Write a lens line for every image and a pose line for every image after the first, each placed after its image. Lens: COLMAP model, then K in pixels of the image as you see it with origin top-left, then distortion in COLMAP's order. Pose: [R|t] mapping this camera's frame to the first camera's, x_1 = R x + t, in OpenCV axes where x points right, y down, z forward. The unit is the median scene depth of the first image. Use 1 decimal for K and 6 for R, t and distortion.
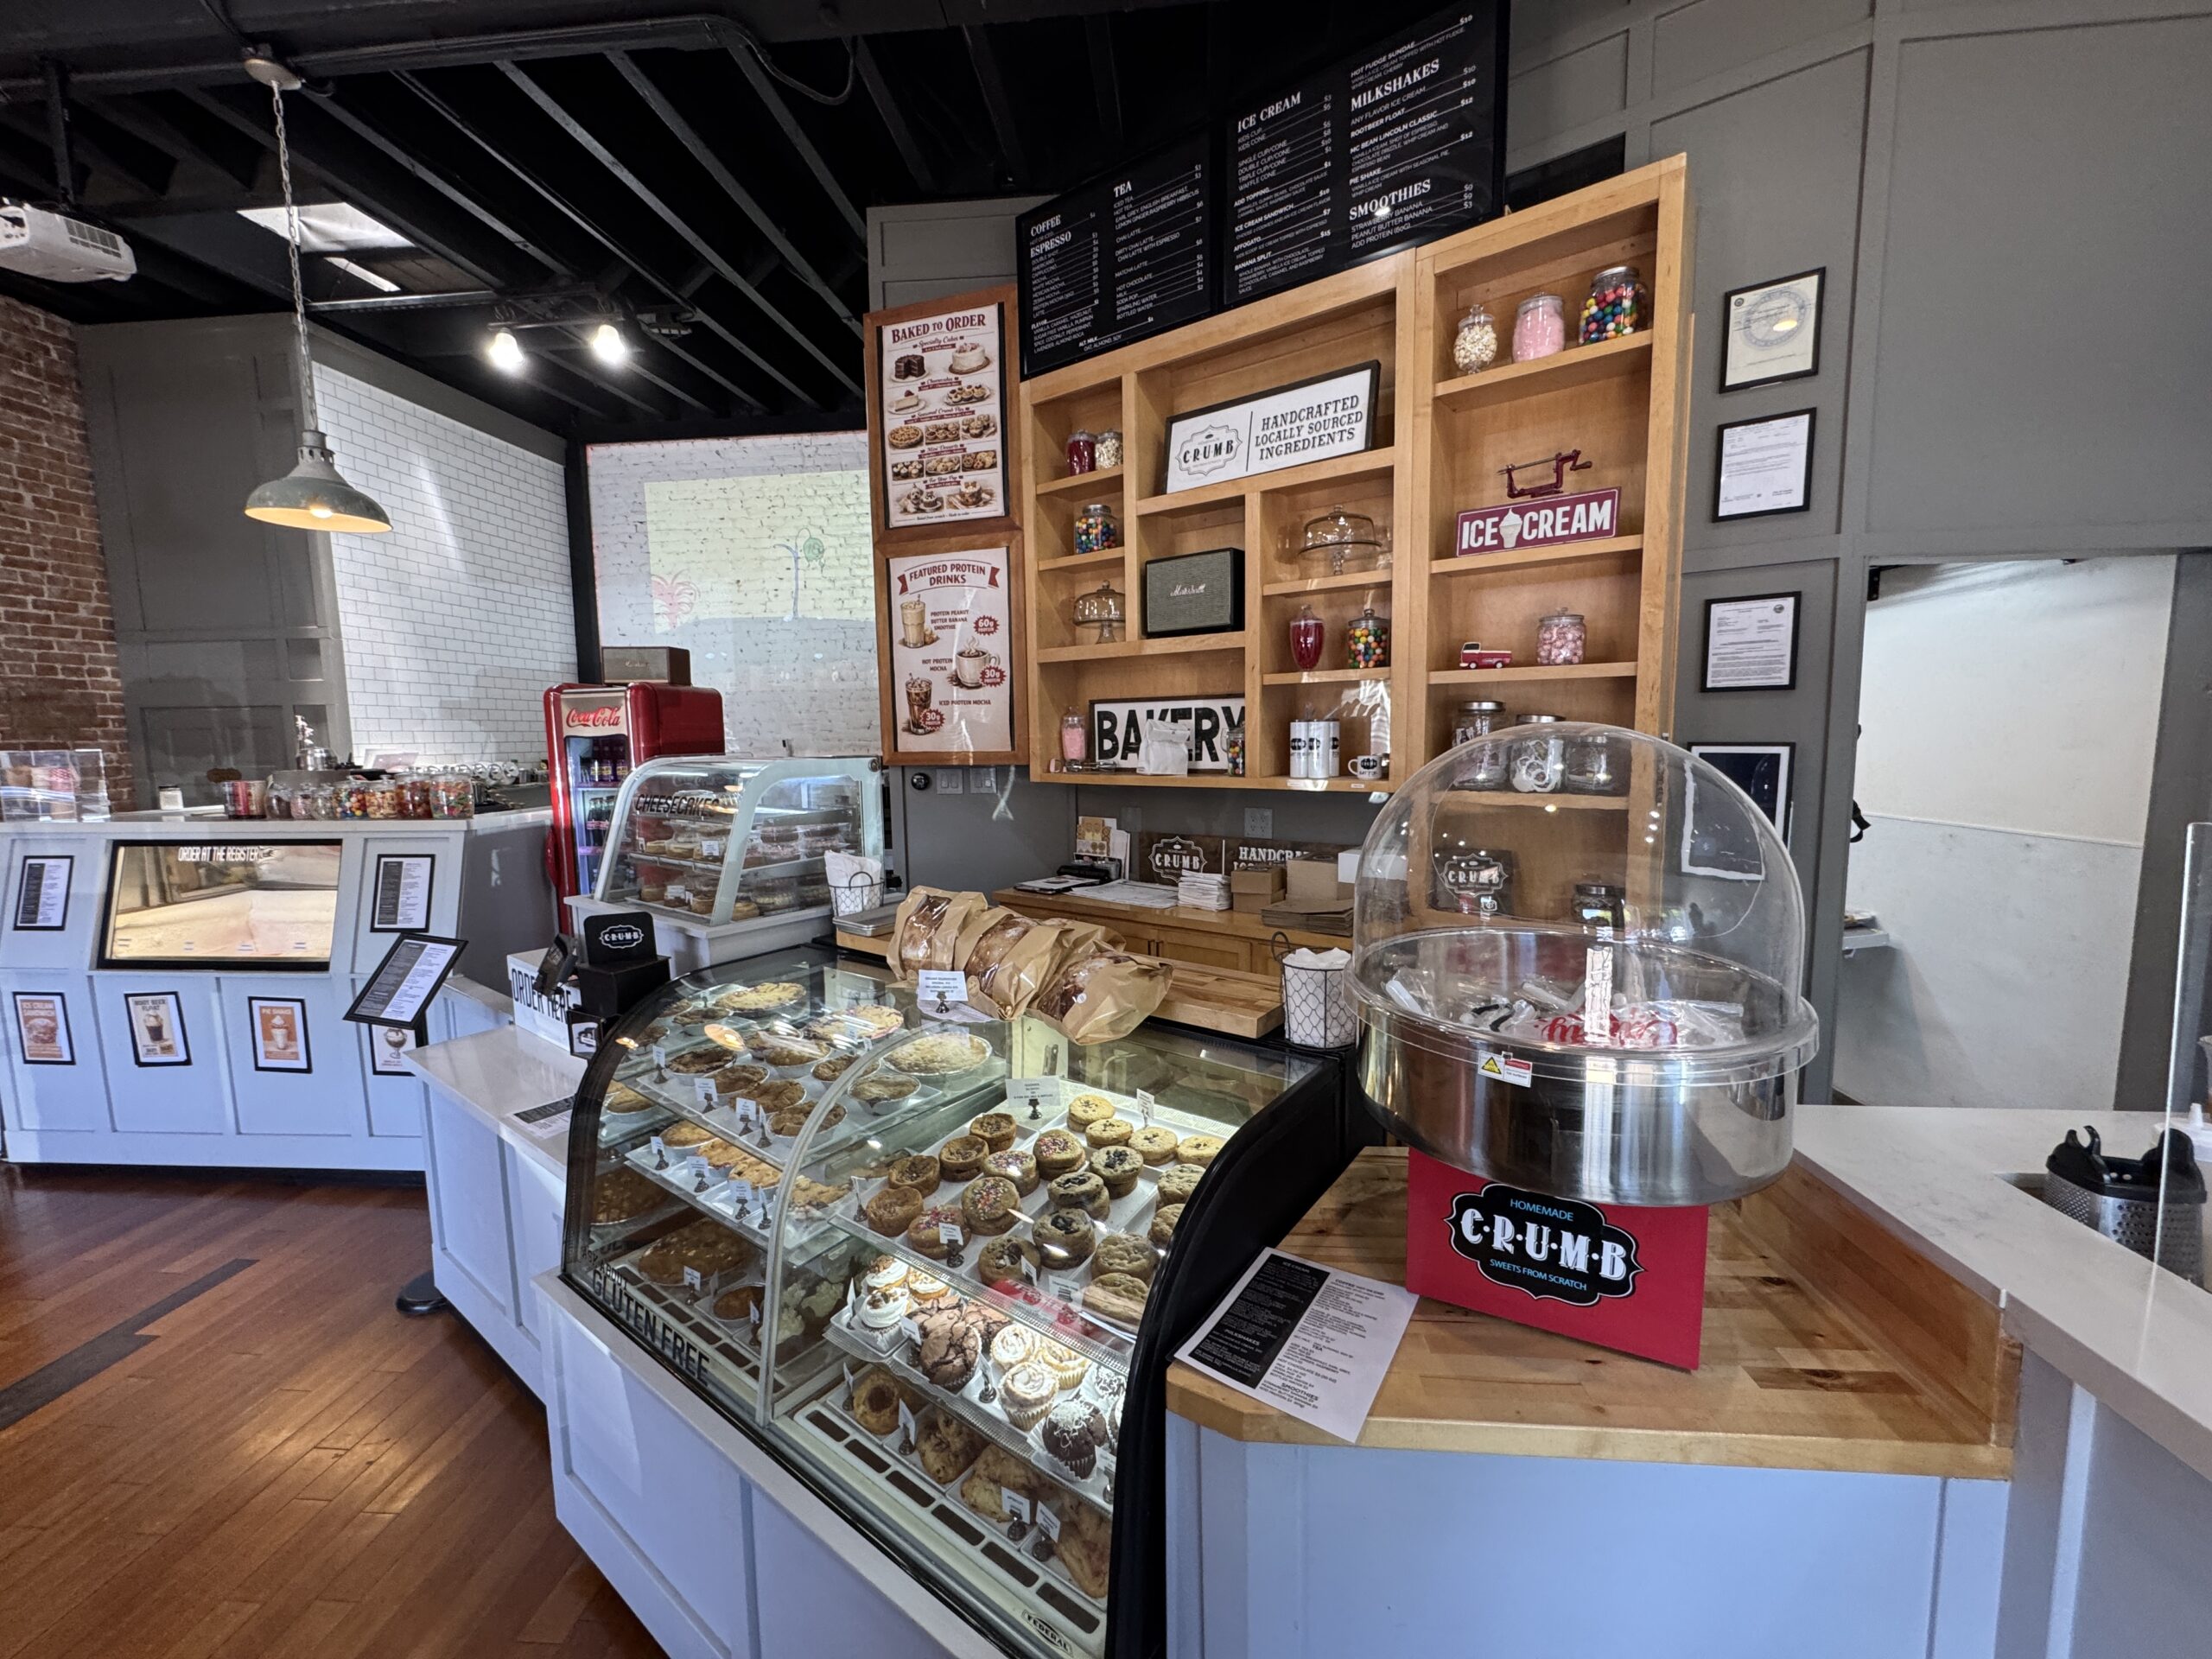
lens RADIAL K [[883.3, 0, 1102.8], [0, 883.3, 824.1], [0, 0, 1]] dist [-0.001874, 0.000147]
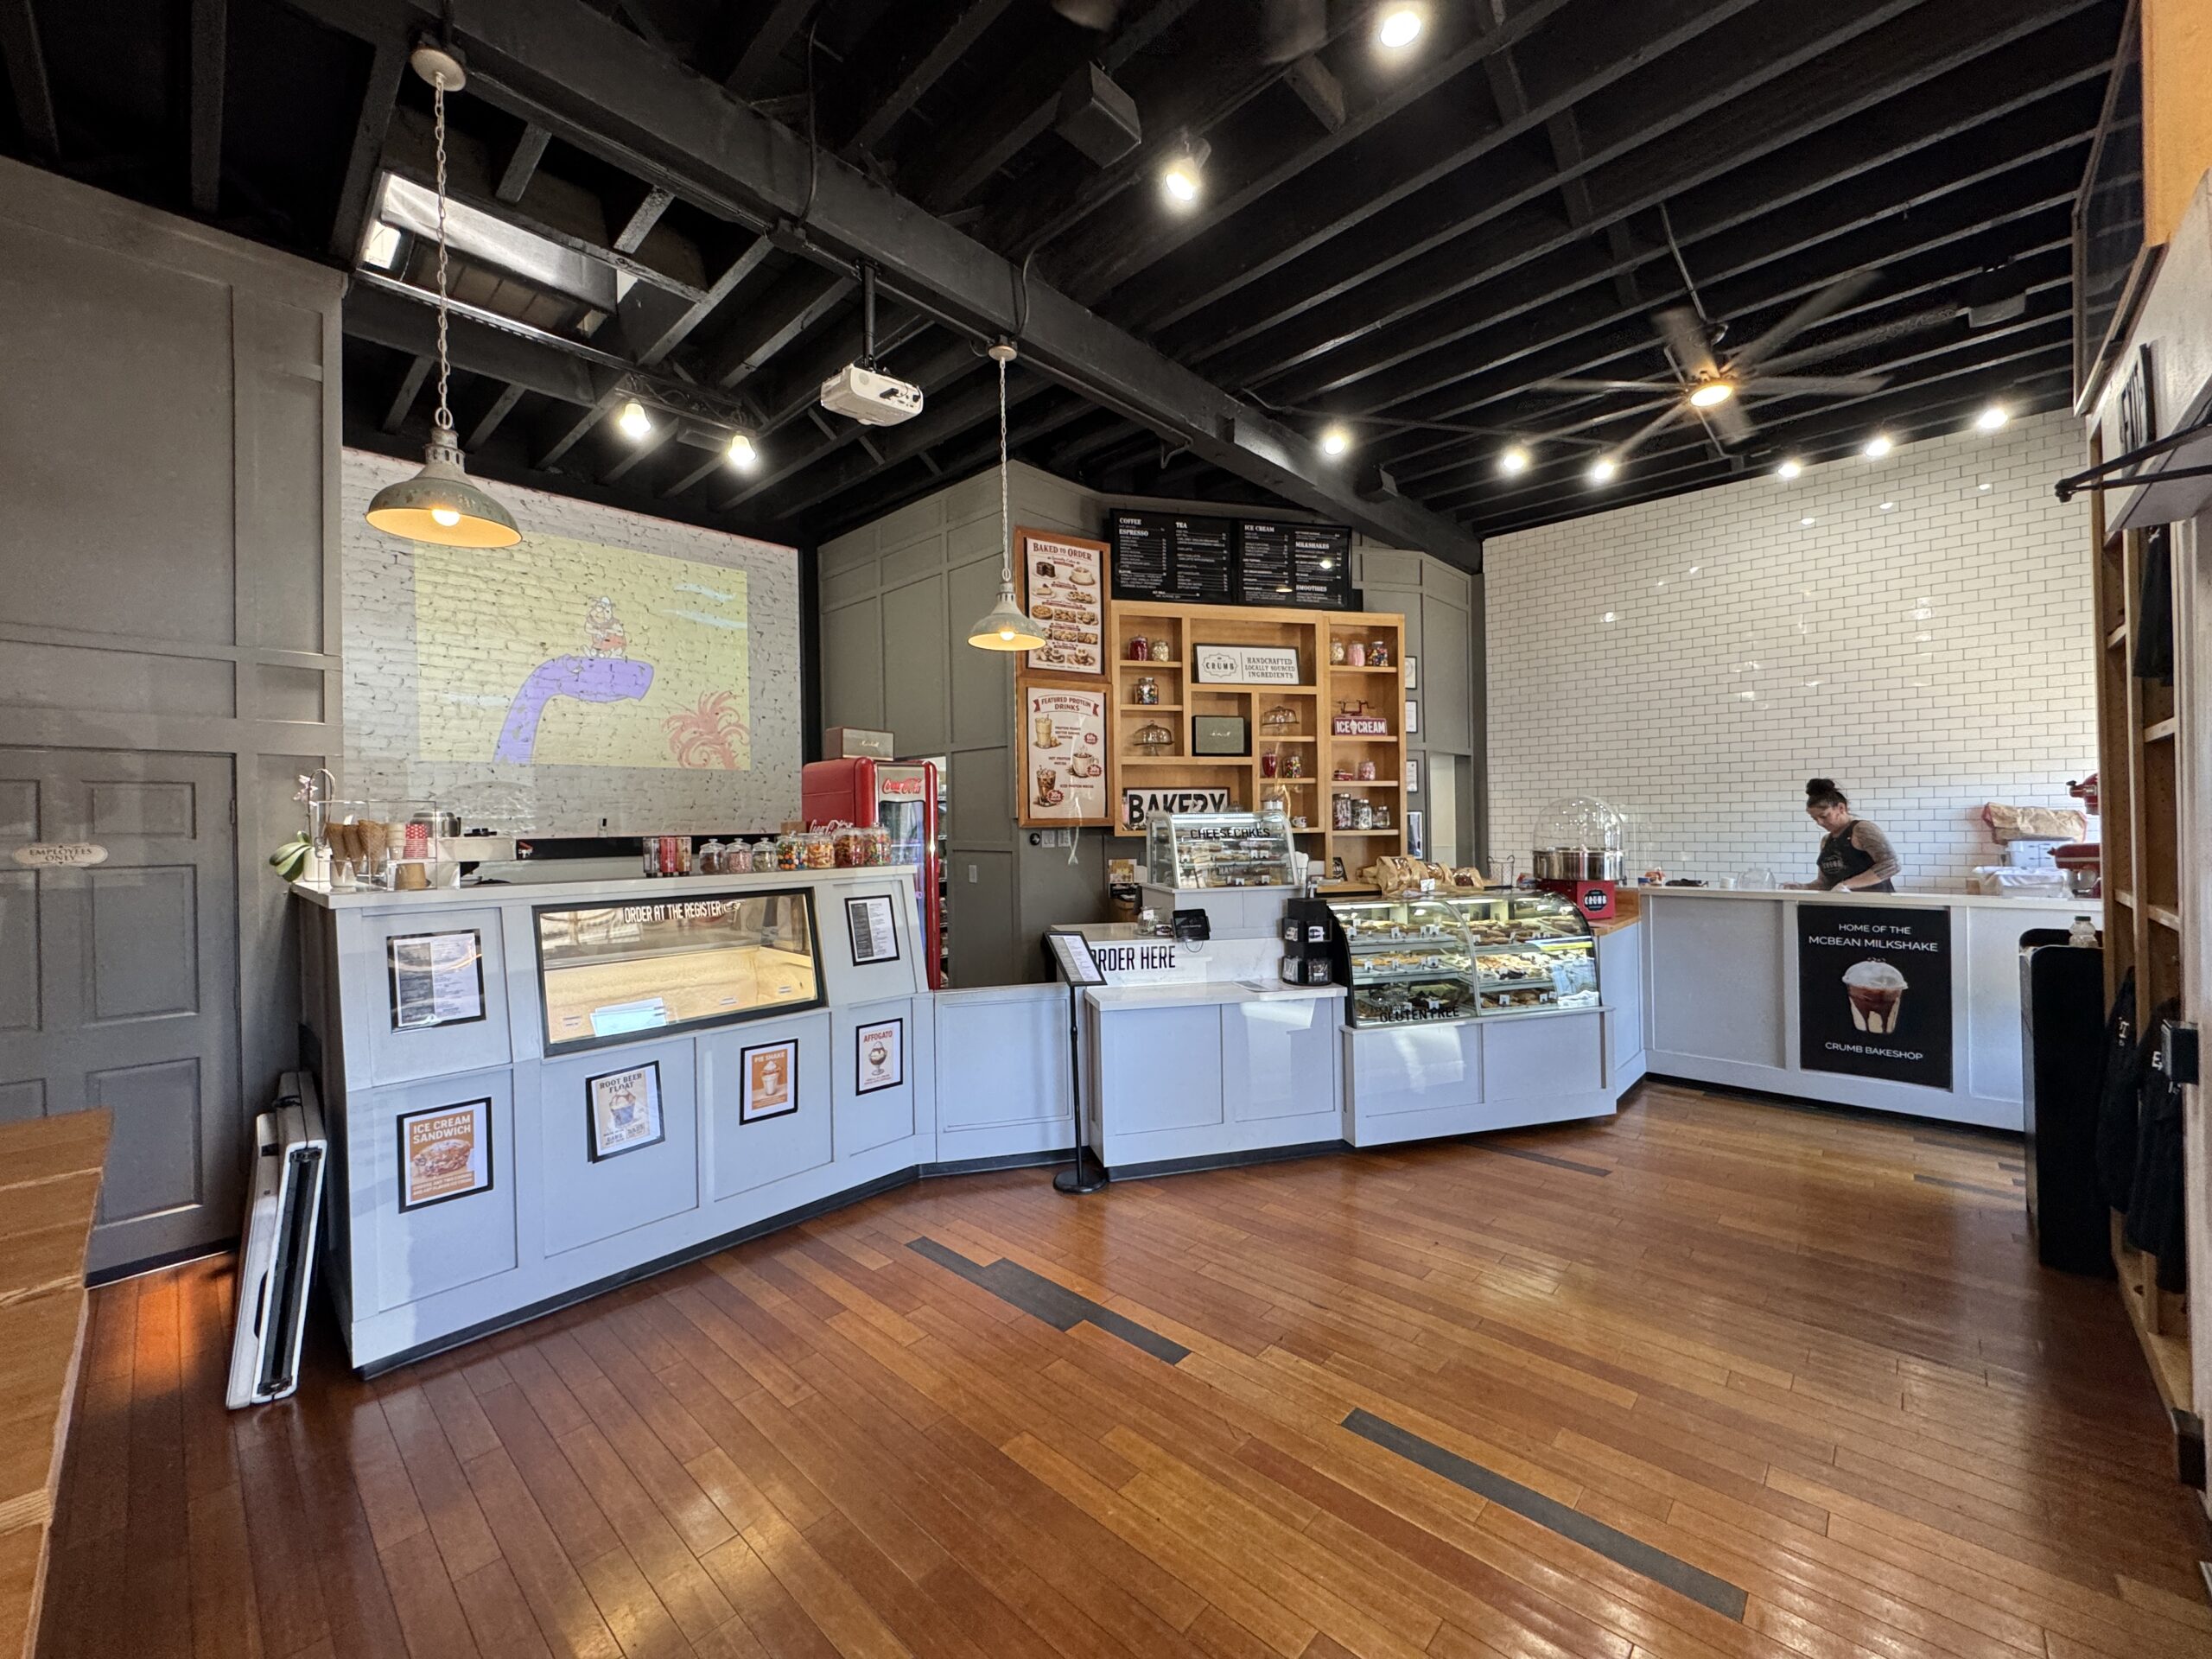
lens RADIAL K [[883.3, 0, 1108.7], [0, 883.3, 824.4], [0, 0, 1]] dist [-0.001874, 0.000147]
pose [[0.610767, 0.004747, 0.791796, -1.601884], [0.089120, 0.993216, -0.074699, 0.058121], [-0.786779, 0.116189, 0.606201, 0.034279]]
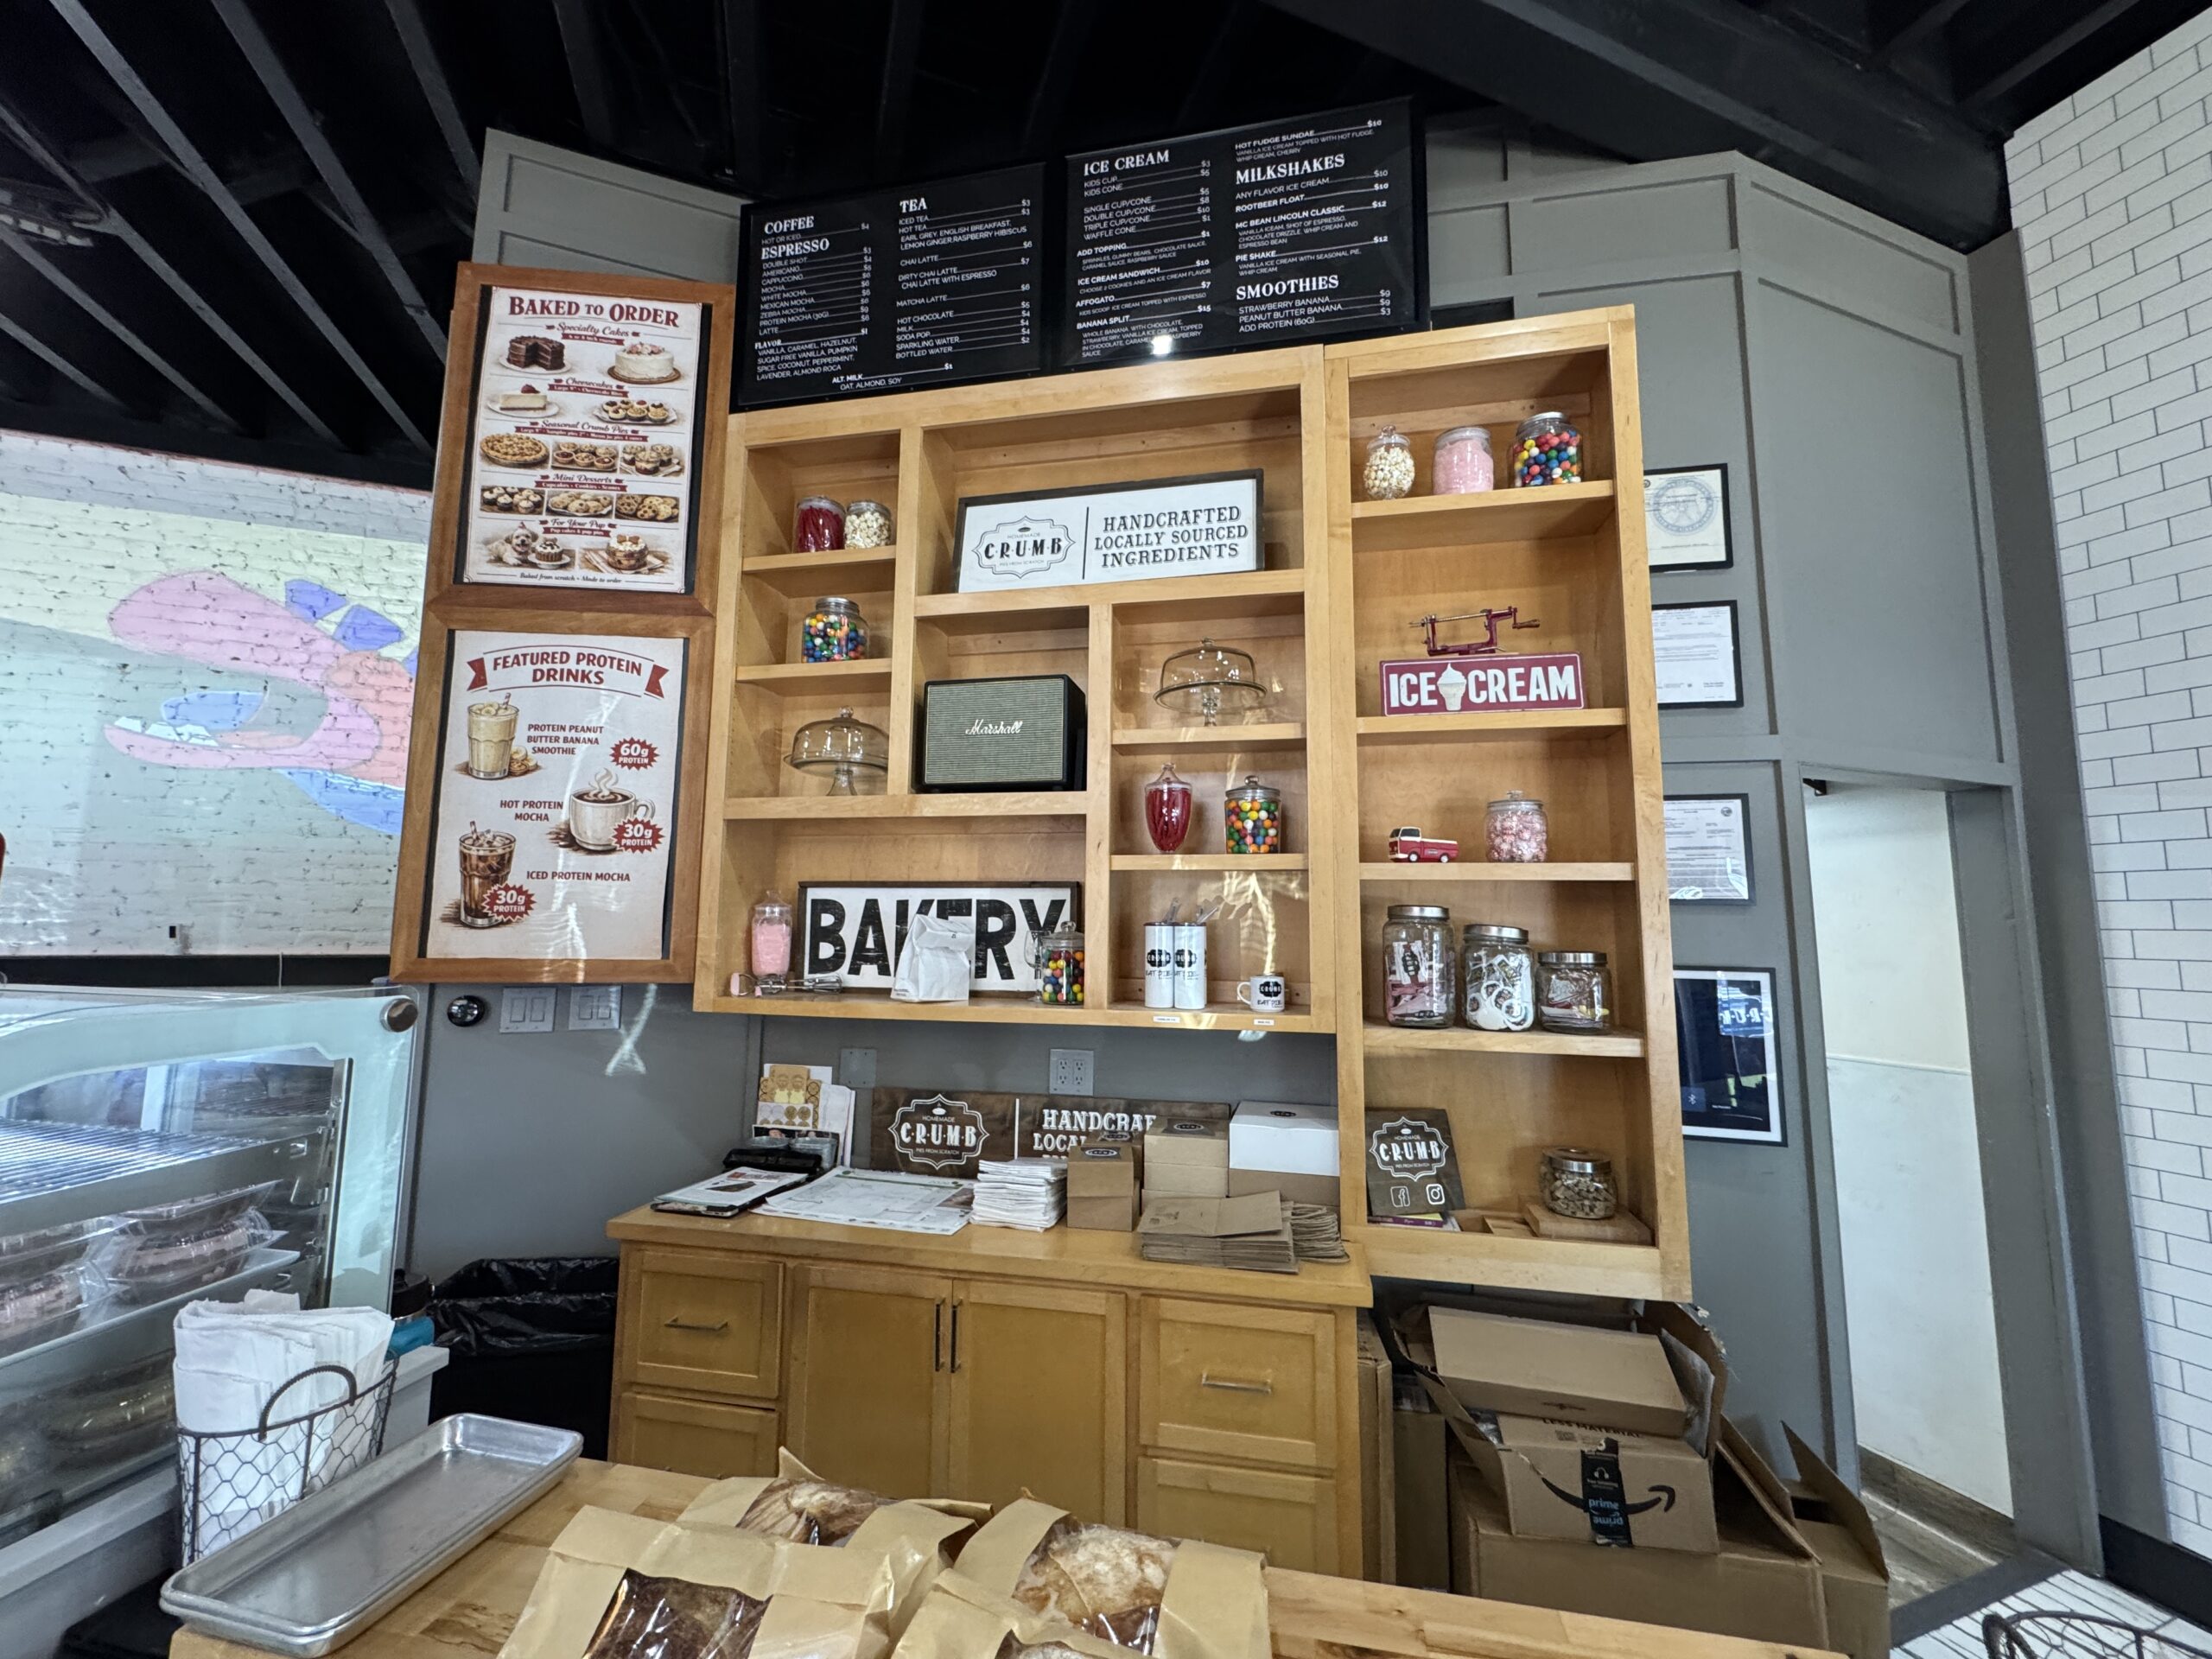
lens RADIAL K [[883.3, 0, 1106.2], [0, 883.3, 823.4], [0, 0, 1]] dist [-0.001874, 0.000147]
pose [[0.897946, 0.073771, 0.433879, -0.116895], [0.022126, 0.977038, -0.211914, -0.046368], [-0.439549, 0.199888, 0.875695, 0.380136]]
